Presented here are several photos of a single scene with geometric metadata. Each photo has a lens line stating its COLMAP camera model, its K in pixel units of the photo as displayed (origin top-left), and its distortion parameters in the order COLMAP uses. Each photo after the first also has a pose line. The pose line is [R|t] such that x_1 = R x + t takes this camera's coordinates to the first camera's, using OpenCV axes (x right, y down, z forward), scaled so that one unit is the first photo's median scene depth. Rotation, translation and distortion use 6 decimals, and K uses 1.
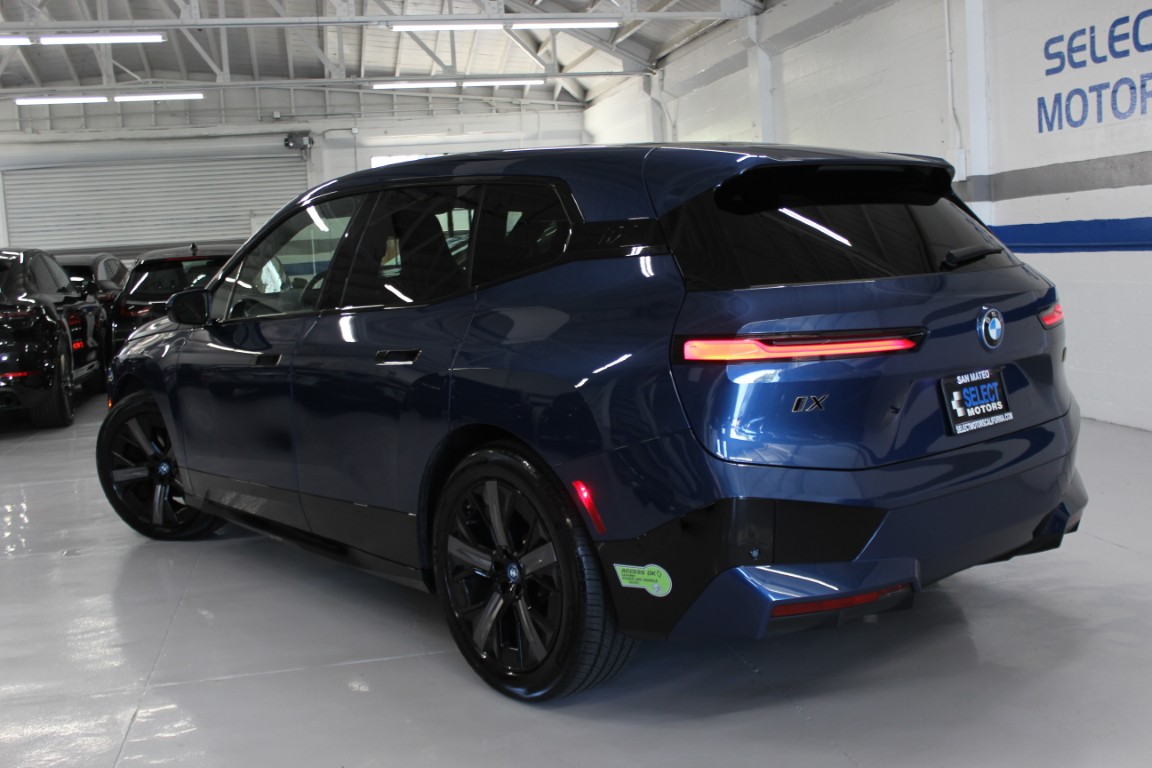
lens RADIAL K [[1209.9, 0, 584.4], [0, 1209.9, 386.4], [0, 0, 1]] dist [-0.139881, 0.172623]
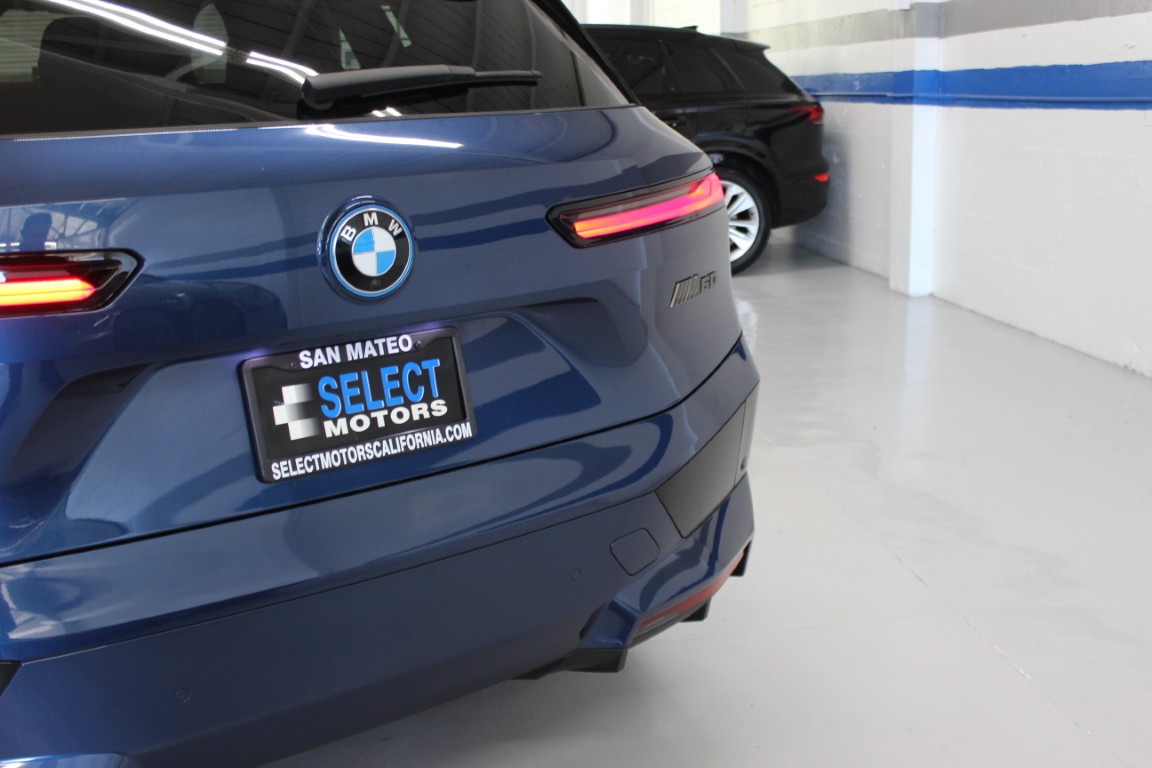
lens RADIAL K [[1209.9, 0, 584.4], [0, 1209.9, 386.4], [0, 0, 1]] dist [-0.139881, 0.172623]
pose [[0.997447, 0.047173, -0.053617, 0.433917], [-0.040003, 0.991002, 0.127728, -0.057079], [0.059160, -0.125257, 0.990359, 0.529331]]
